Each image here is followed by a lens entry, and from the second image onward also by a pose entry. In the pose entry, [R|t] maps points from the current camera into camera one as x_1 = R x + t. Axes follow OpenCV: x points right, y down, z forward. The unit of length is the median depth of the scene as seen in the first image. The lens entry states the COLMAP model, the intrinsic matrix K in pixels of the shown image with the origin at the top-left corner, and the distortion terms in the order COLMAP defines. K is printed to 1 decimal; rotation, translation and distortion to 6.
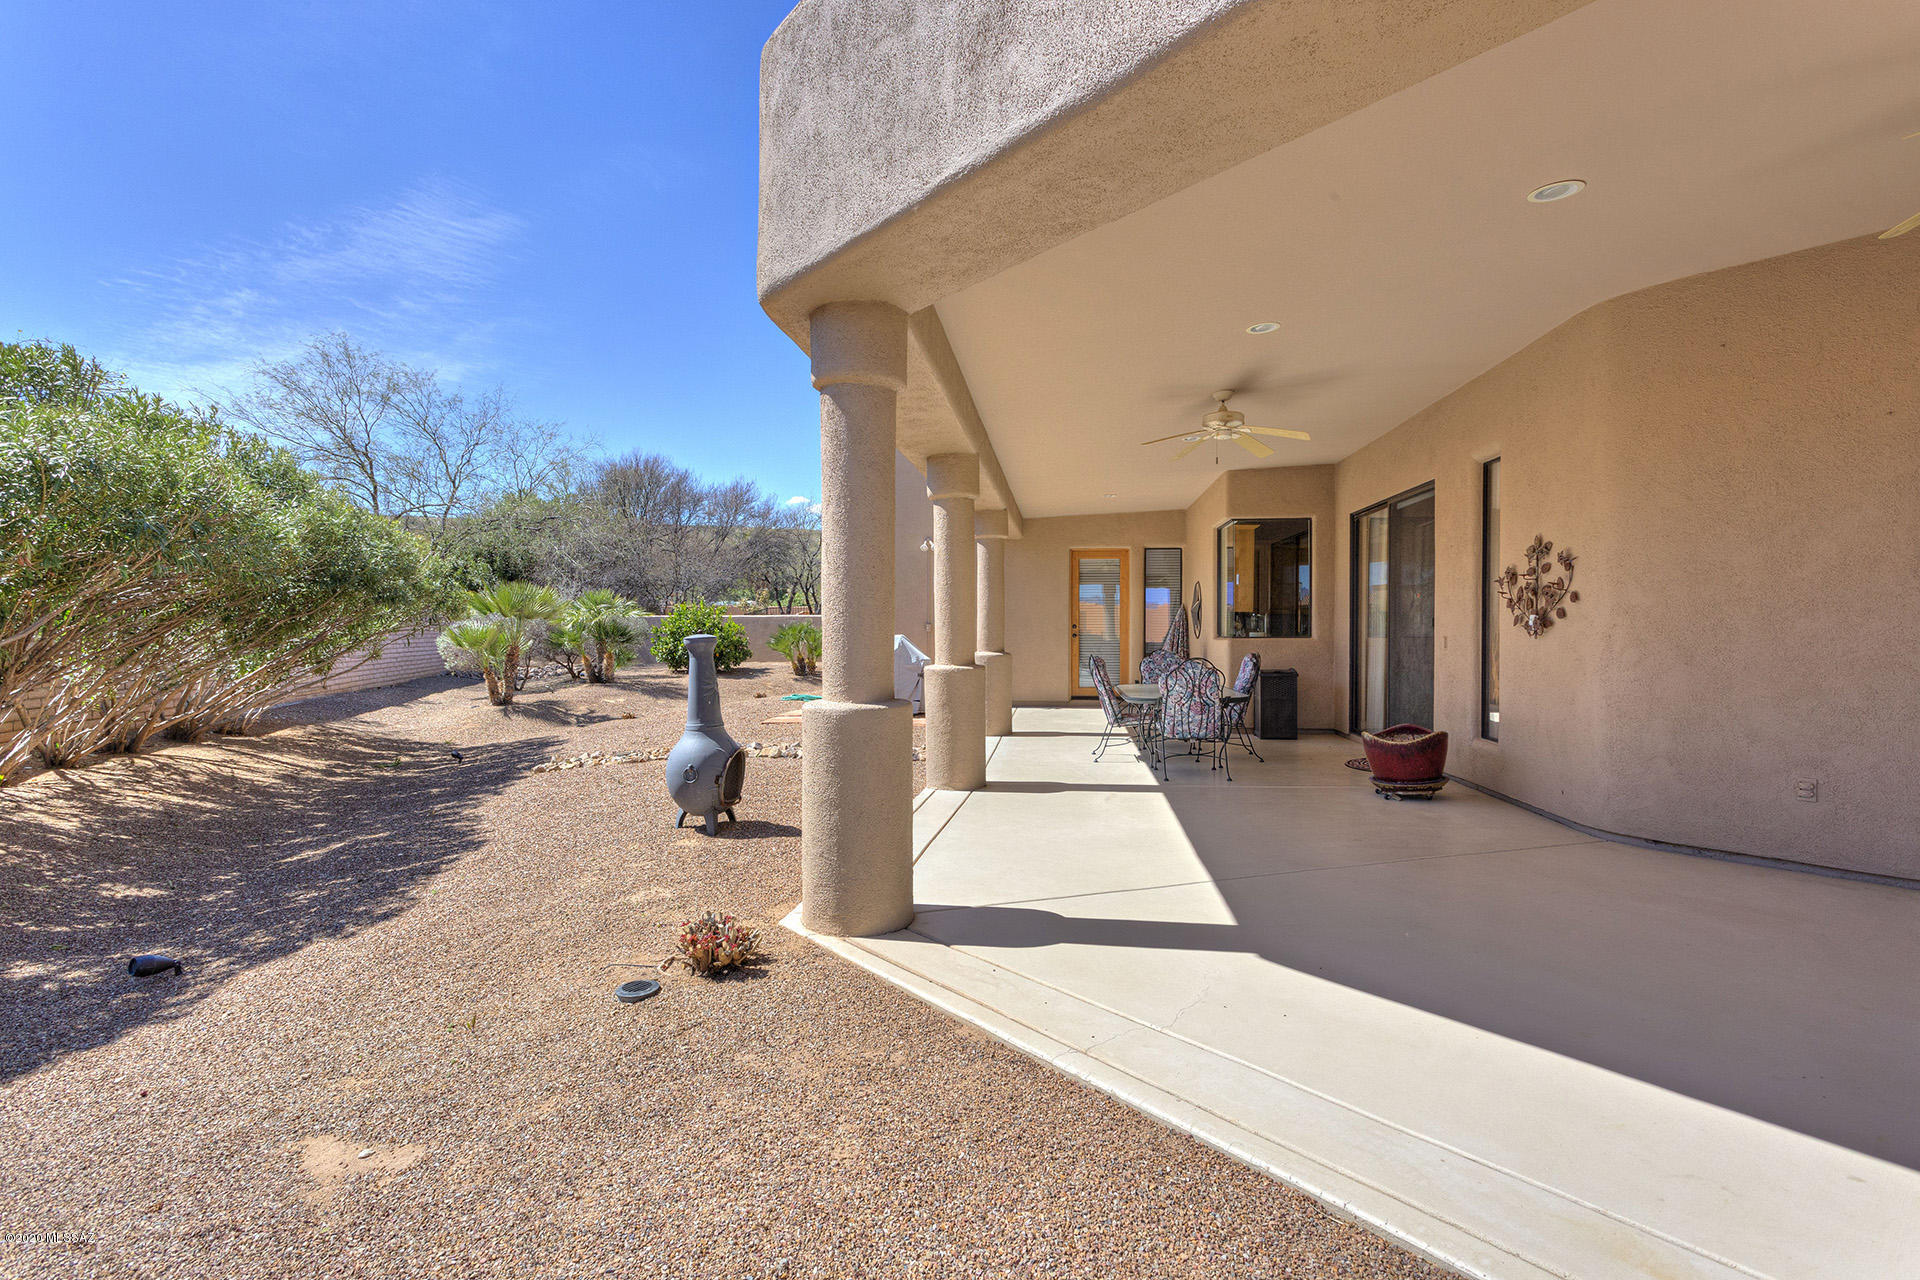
lens RADIAL K [[894.6, 0, 953.5], [0, 894.6, 642.6], [0, 0, 1]] dist [0.001995, 0.000927]
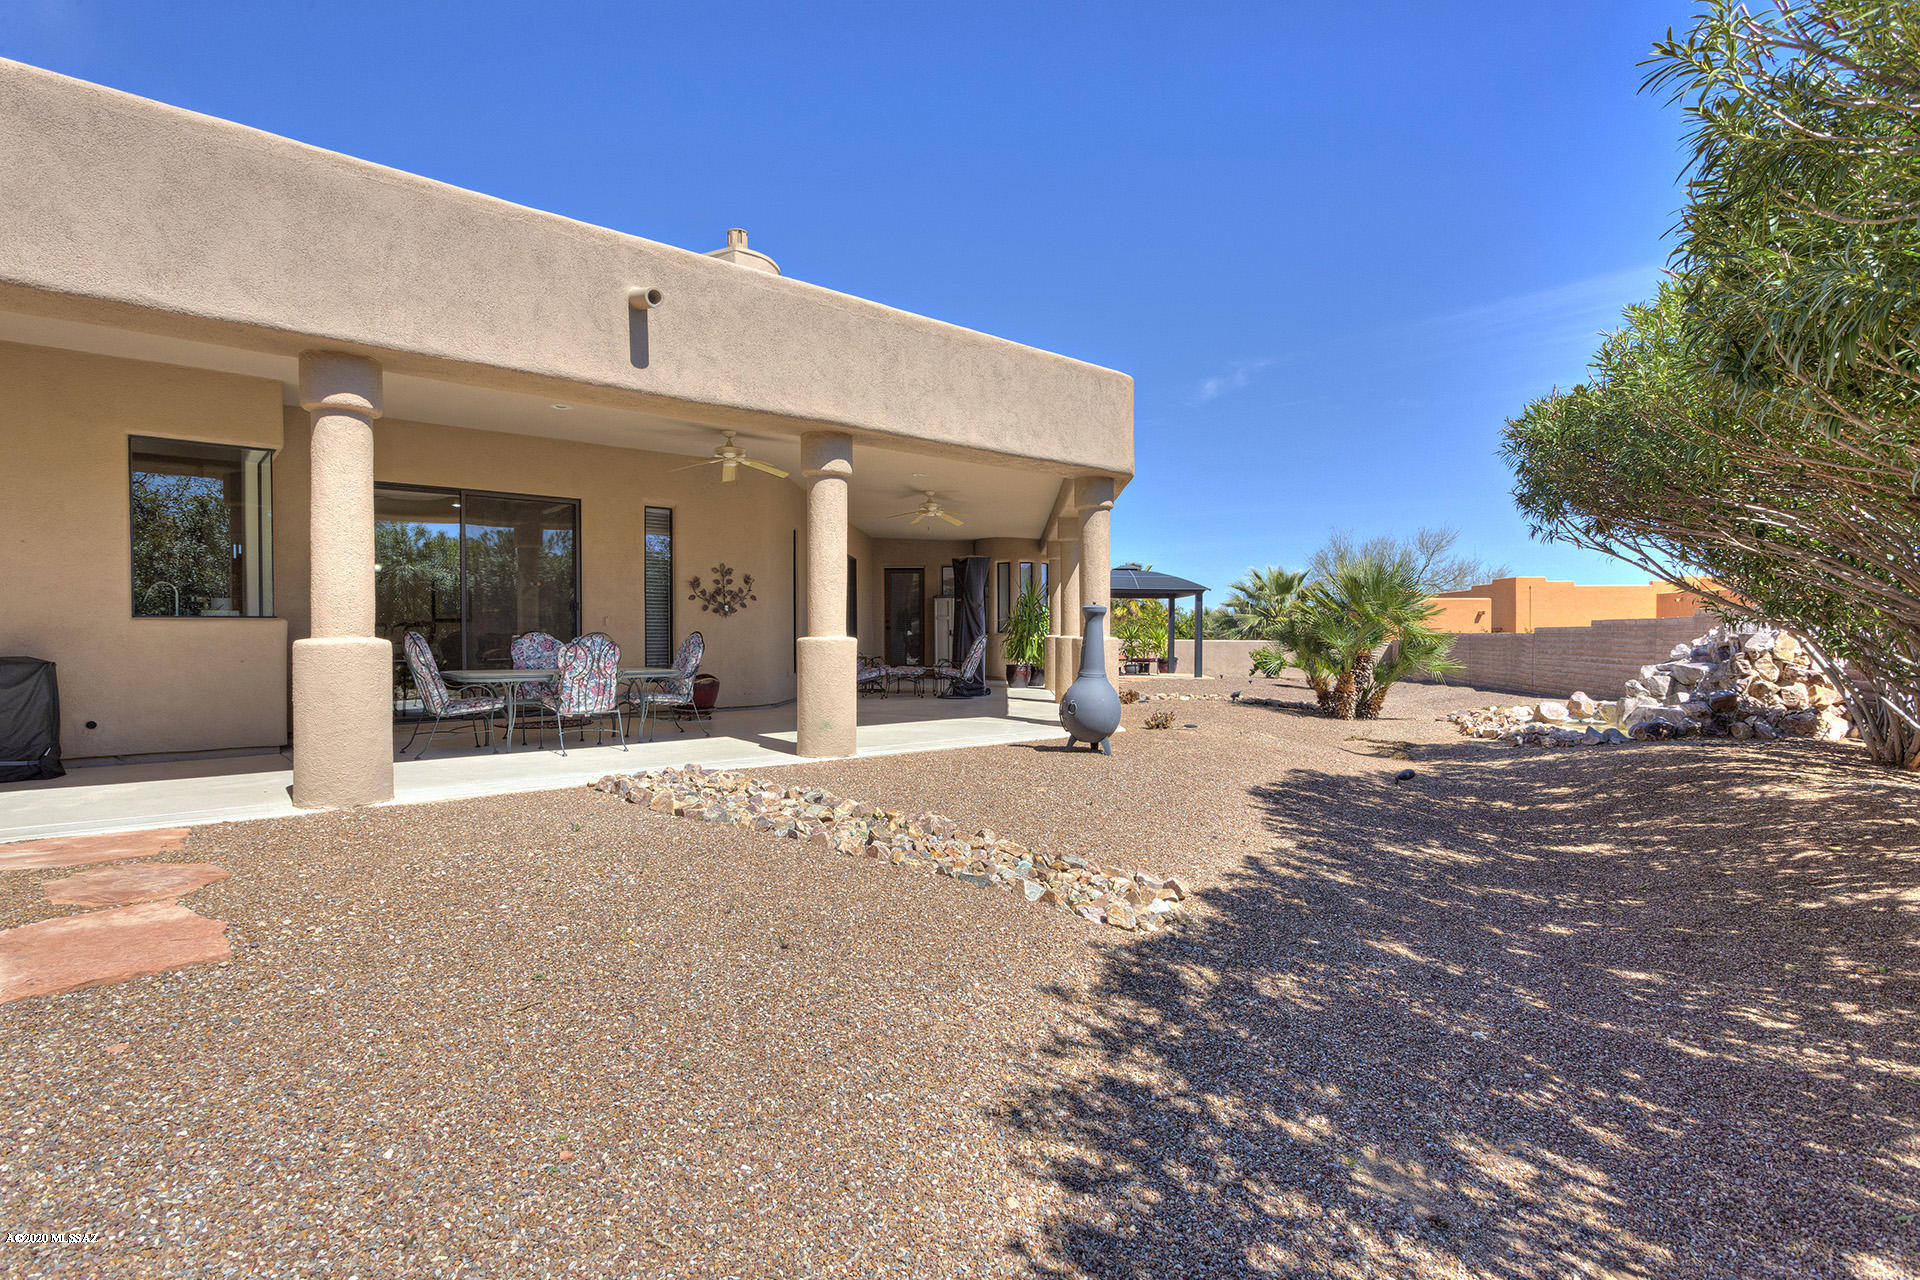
lens RADIAL K [[965.0, 0, 960.0], [0, 965.0, 640.0], [0, 0, 1]] dist [-0.000319, 0.000011]
pose [[-0.746537, -0.003662, 0.665334, -1.052534], [0.013030, 0.999713, 0.020122, 0.007212], [-0.665217, 0.023691, -0.746274, 2.140741]]
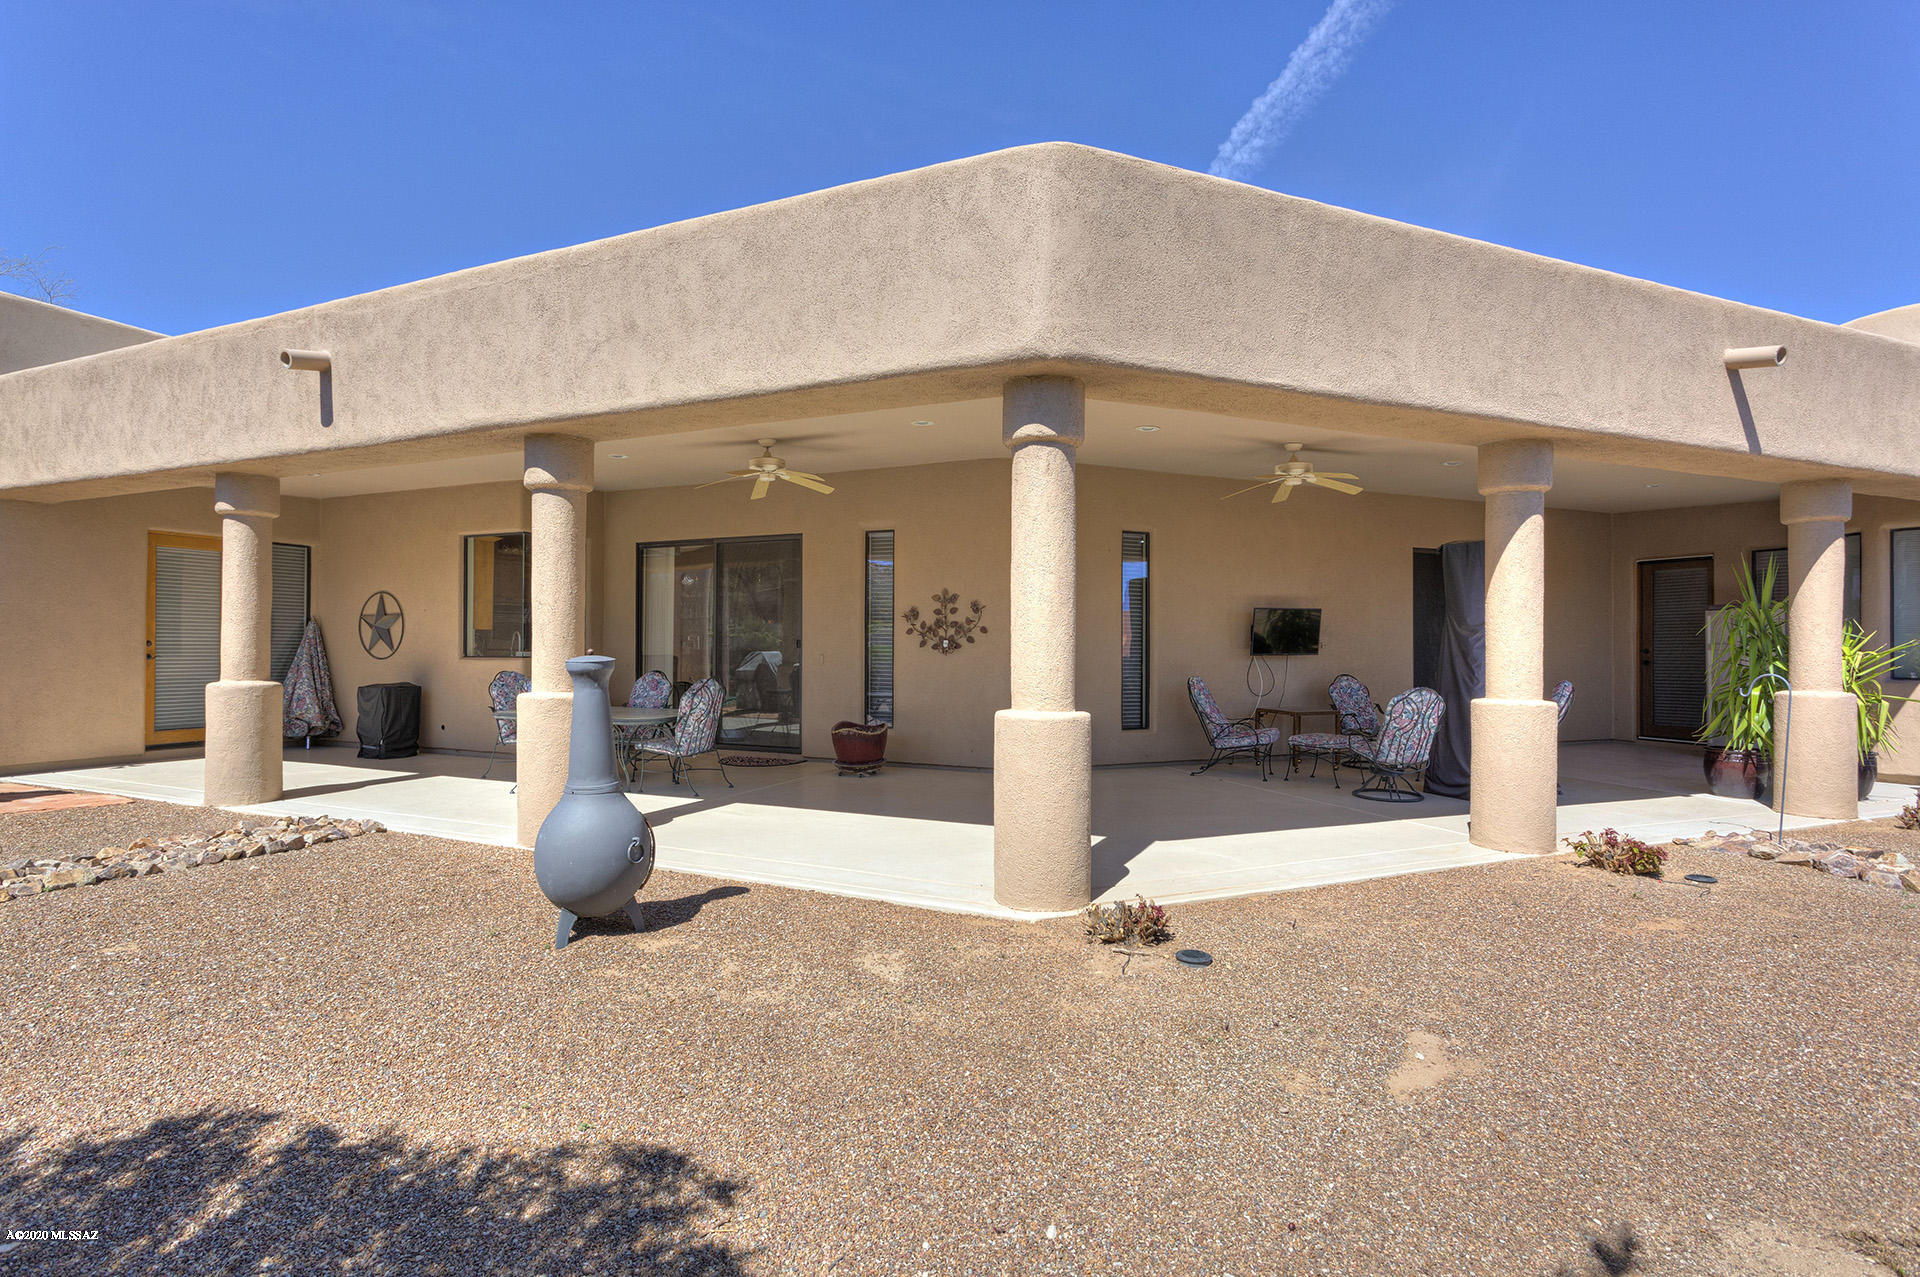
lens RADIAL K [[965.0, 0, 960.0], [0, 965.0, 638.5], [0, 0, 1]] dist [-0.000319, 0.000011]
pose [[0.308757, 0.010998, 0.951077, -0.898524], [0.011373, 0.999819, -0.015254, -0.008487], [-0.951073, 0.015526, 0.308576, 0.453343]]
